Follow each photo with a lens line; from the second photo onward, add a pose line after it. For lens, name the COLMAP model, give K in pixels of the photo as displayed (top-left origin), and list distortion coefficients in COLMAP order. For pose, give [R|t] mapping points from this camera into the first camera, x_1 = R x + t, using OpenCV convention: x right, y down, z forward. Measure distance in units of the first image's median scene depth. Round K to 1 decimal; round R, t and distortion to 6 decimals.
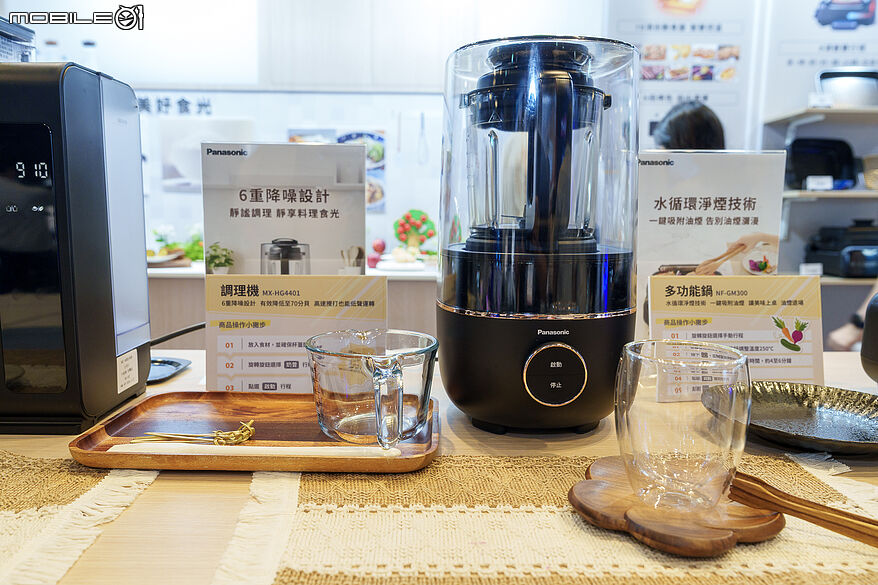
lens RADIAL K [[704.7, 0, 436.7], [0, 704.7, 288.8], [0, 0, 1]] dist [-0.010861, 0.013527]
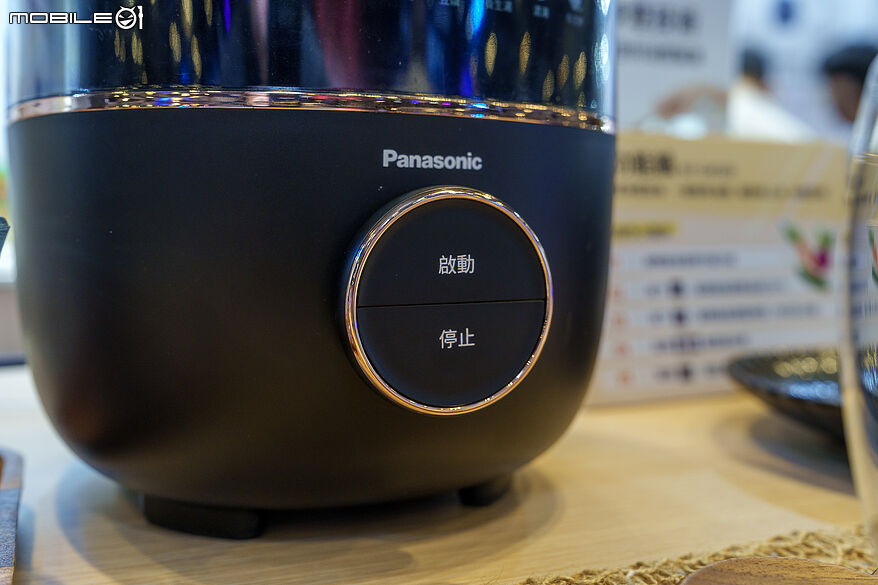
lens RADIAL K [[944.9, 0, 440.1], [0, 944.9, 292.6], [0, 0, 1]] dist [-0.008966, 0.000000]
pose [[0.923061, -0.030979, 0.383404, 0.015143], [0.047518, 0.998300, -0.033739, 0.116472], [-0.381707, 0.049361, 0.922964, 0.576894]]
